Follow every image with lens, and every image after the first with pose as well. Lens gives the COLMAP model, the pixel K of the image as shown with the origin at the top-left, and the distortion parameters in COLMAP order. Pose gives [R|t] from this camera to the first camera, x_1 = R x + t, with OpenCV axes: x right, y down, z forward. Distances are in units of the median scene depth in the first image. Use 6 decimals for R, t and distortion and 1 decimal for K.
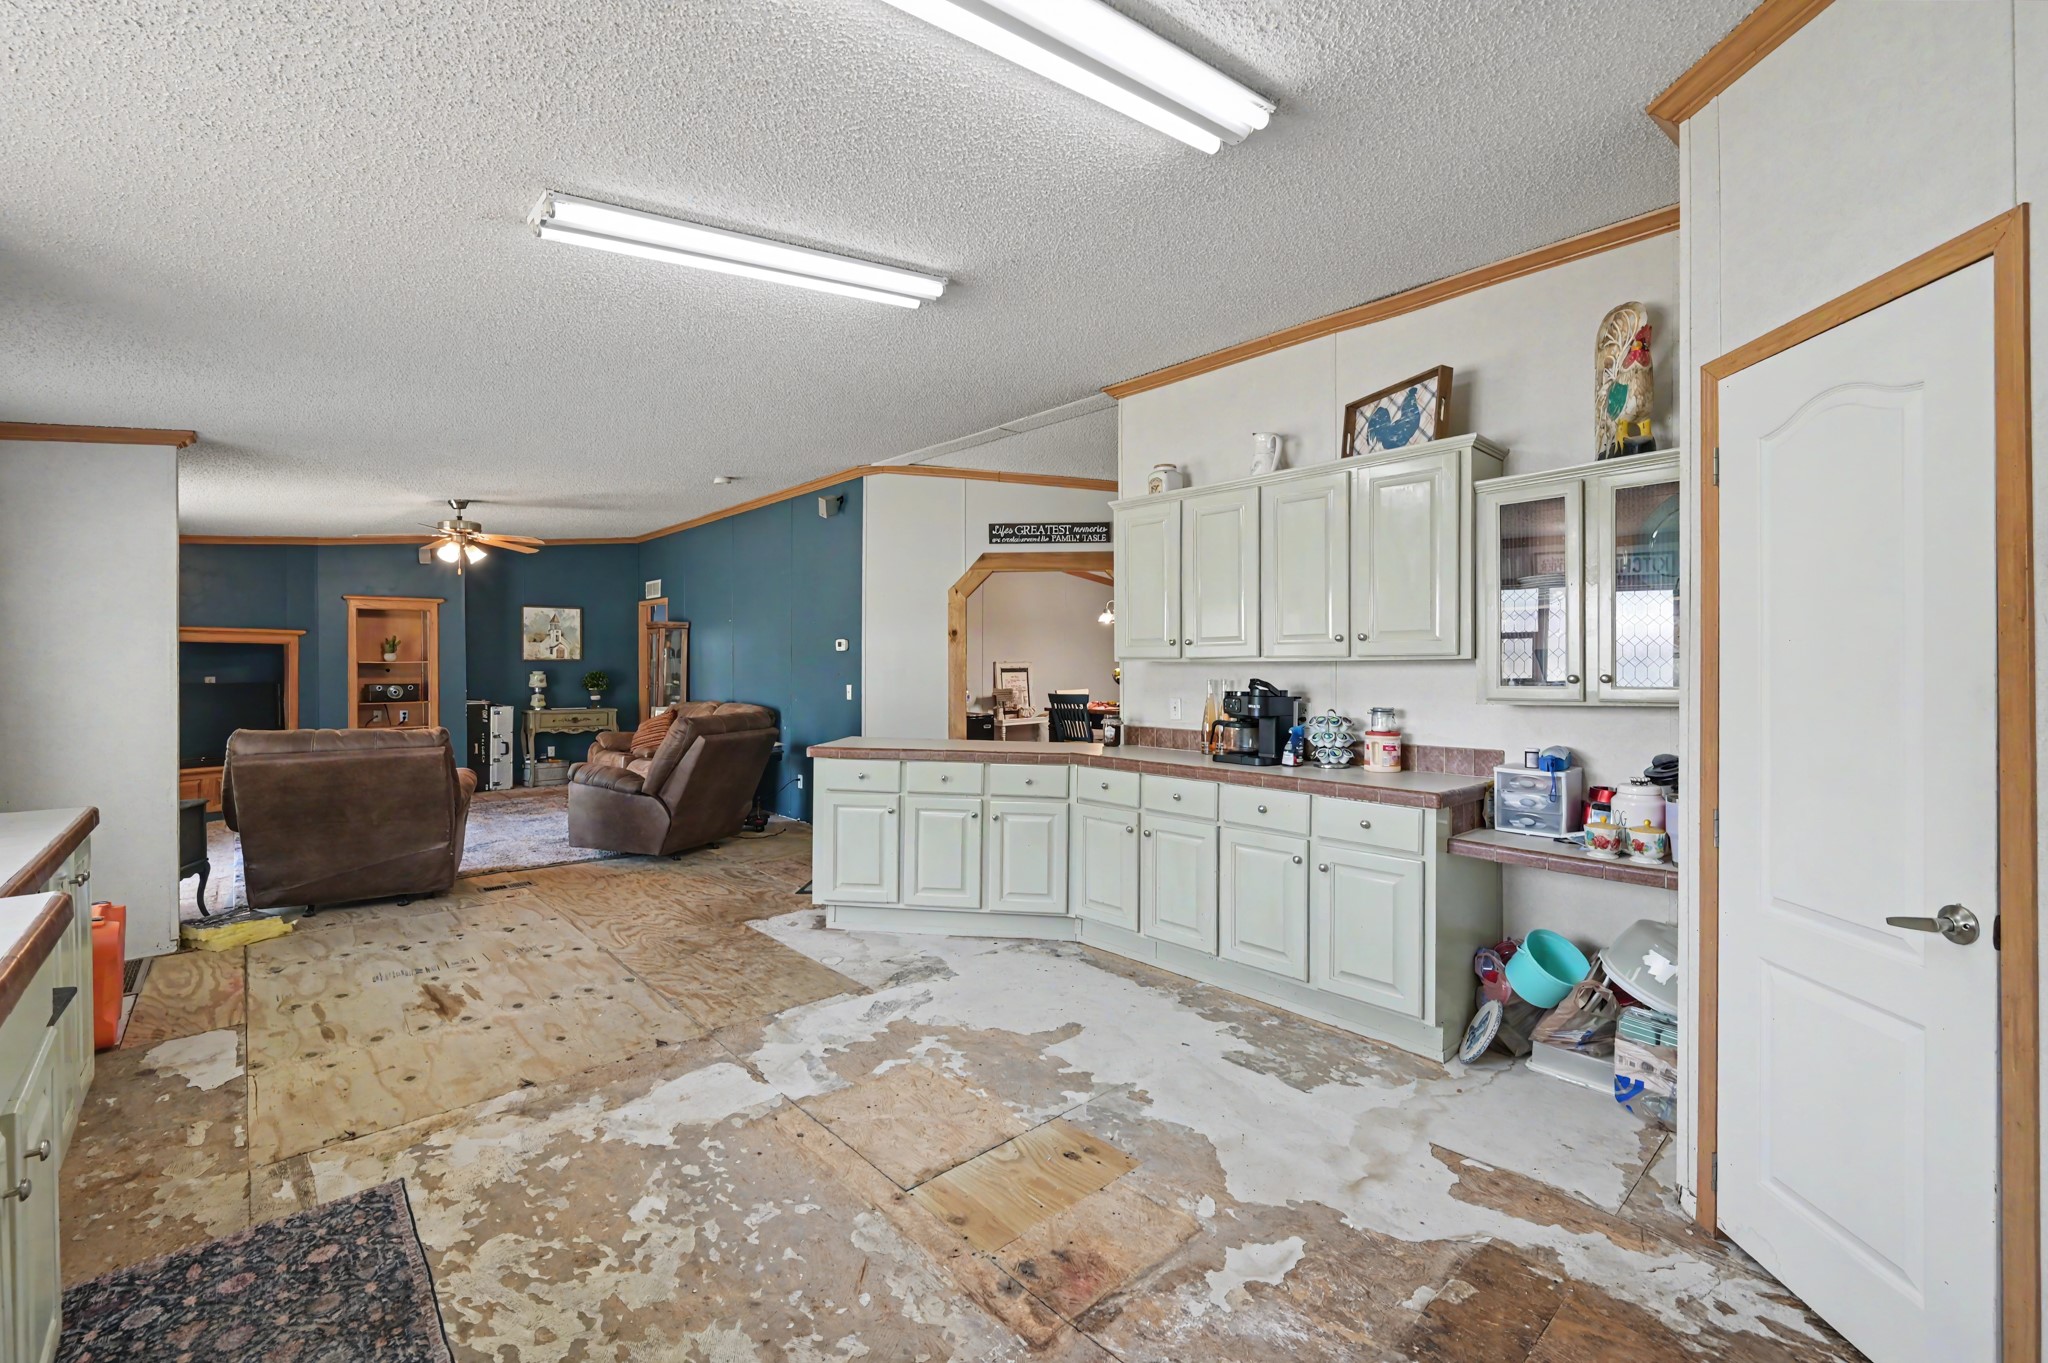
lens RADIAL K [[860.1, 0, 1033.8], [0, 860.1, 679.8], [0, 0, 1]] dist [-0.002110, -0.000282]
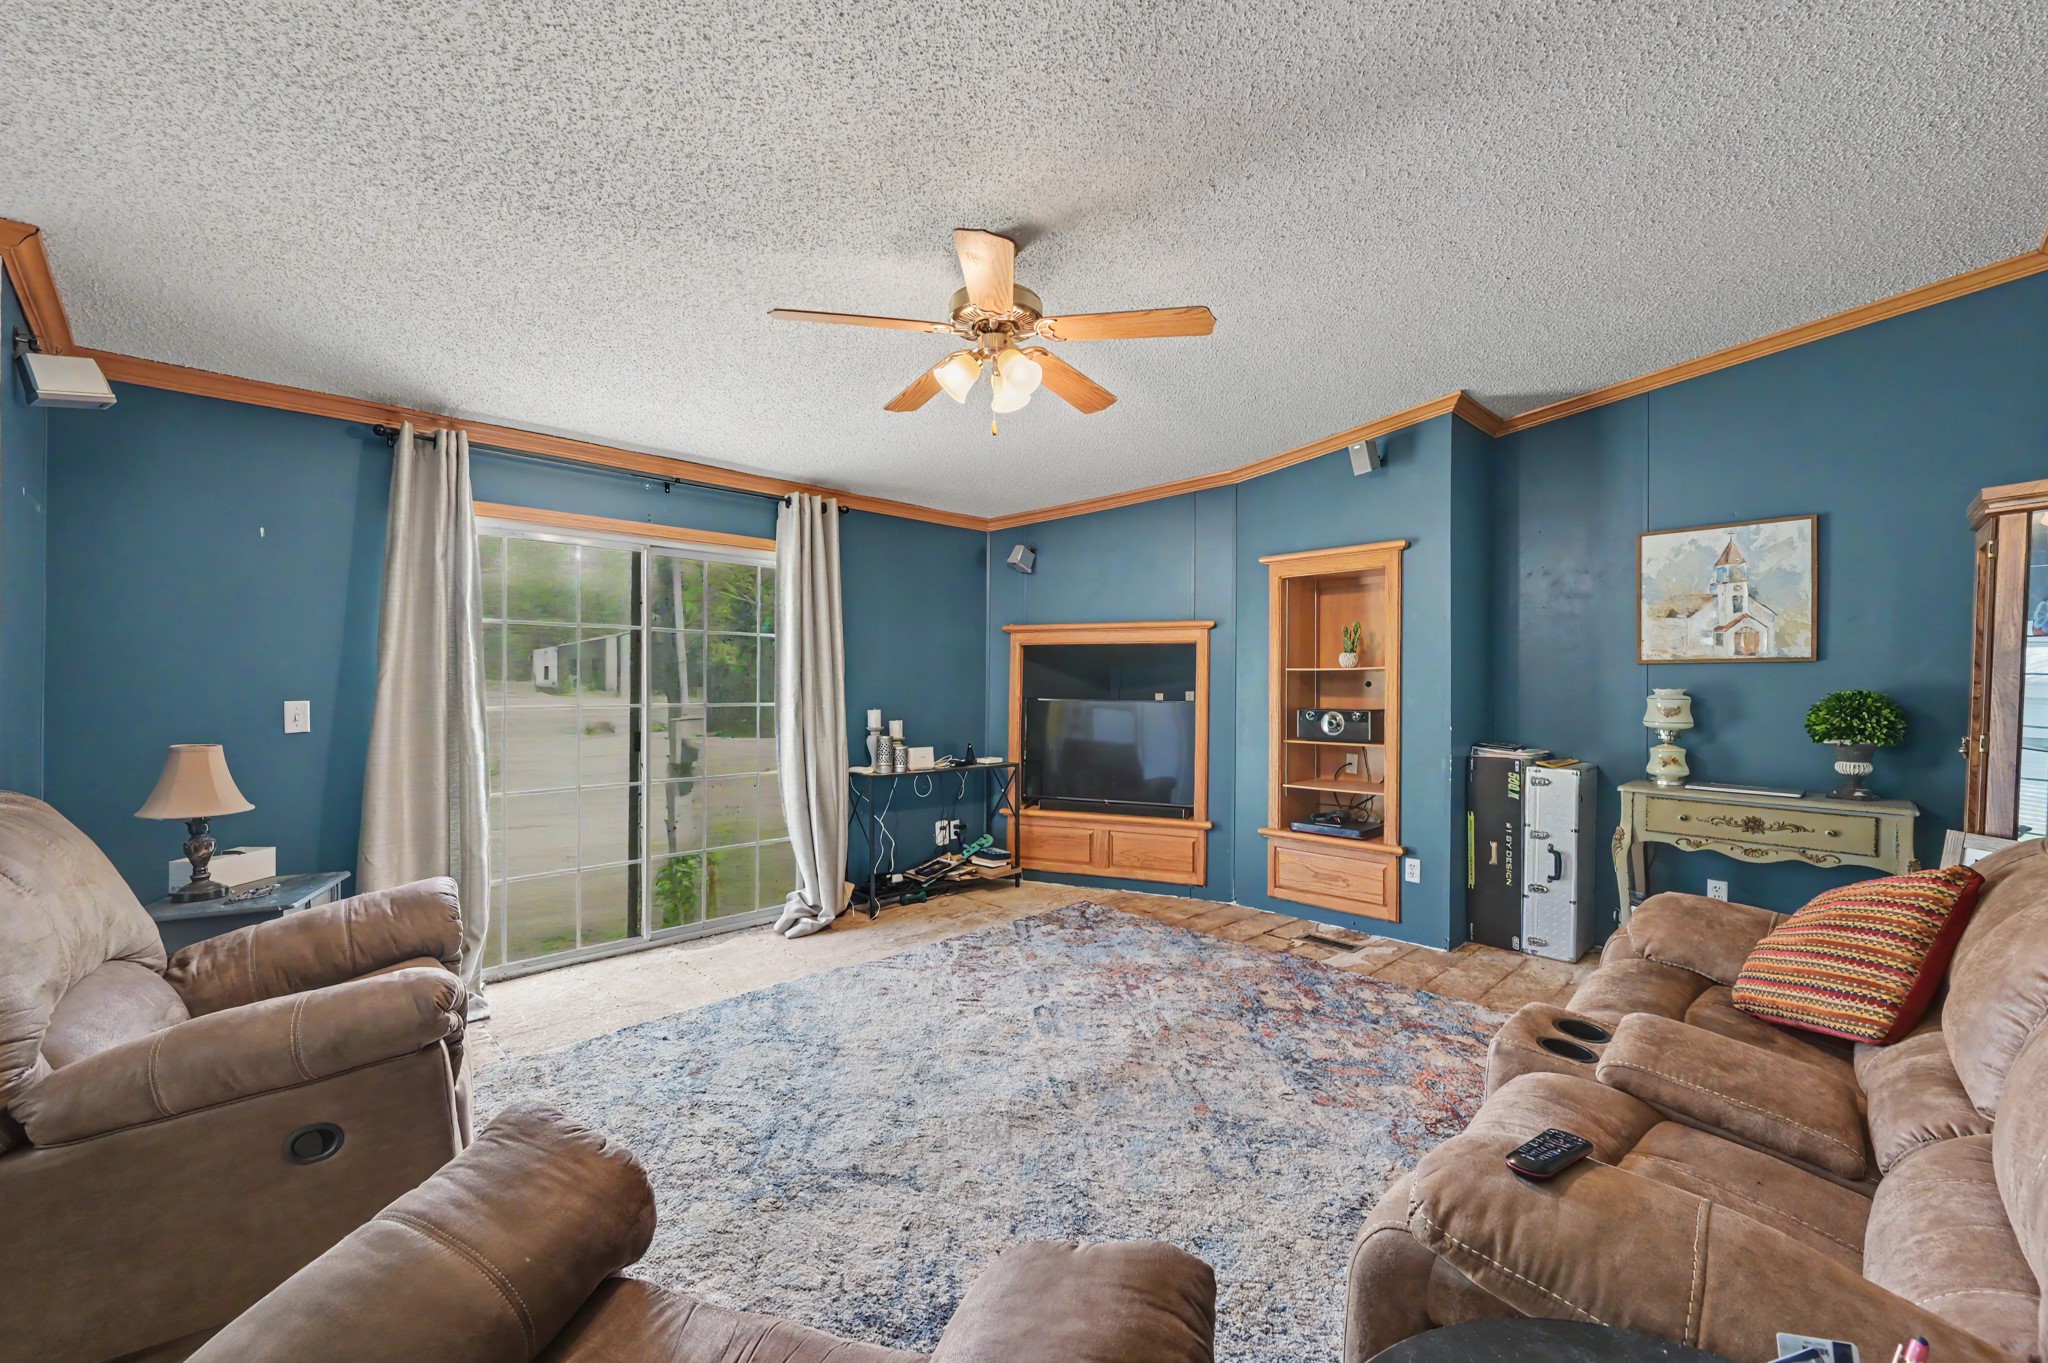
lens RADIAL K [[824.9, 0, 1024.0], [0, 824.9, 681.5], [0, 0, 1]] dist [-0.000568, -0.000093]
pose [[0.041007, -0.001056, -0.999158, -0.202226], [-0.019961, 0.999799, -0.001876, -0.006445], [0.998959, 0.020021, 0.040978, 0.682786]]
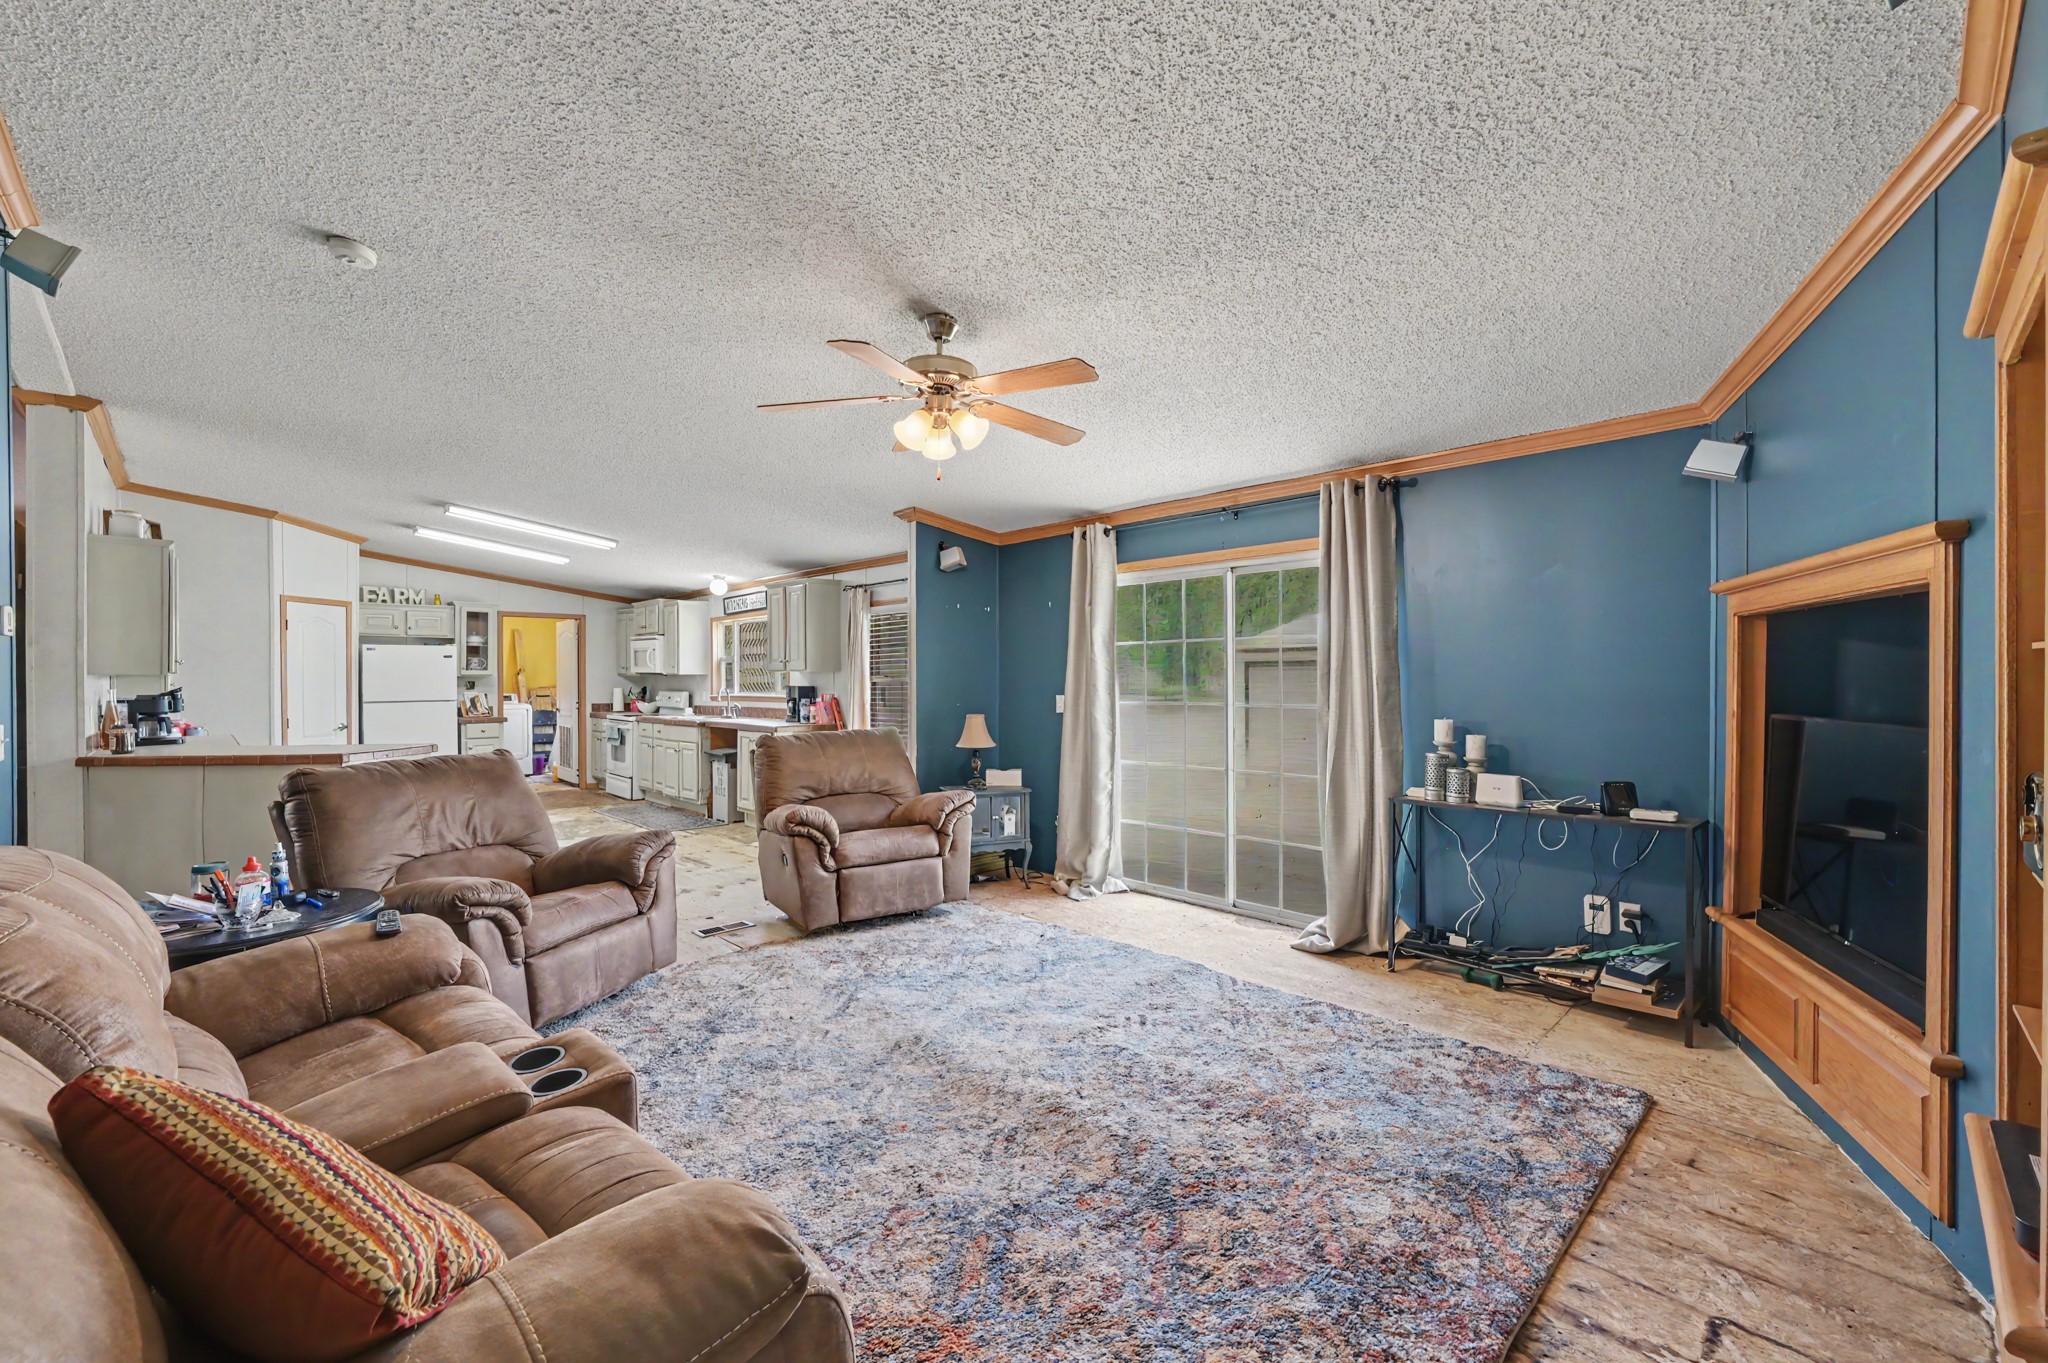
lens RADIAL K [[860.1, 0, 1033.8], [0, 860.1, 679.8], [0, 0, 1]] dist [-0.002110, -0.000282]
pose [[-0.999421, 0.002342, -0.033954, -0.472994], [0.001799, 0.999870, 0.016024, -0.013676], [0.033987, 0.015954, -0.999295, 0.991232]]
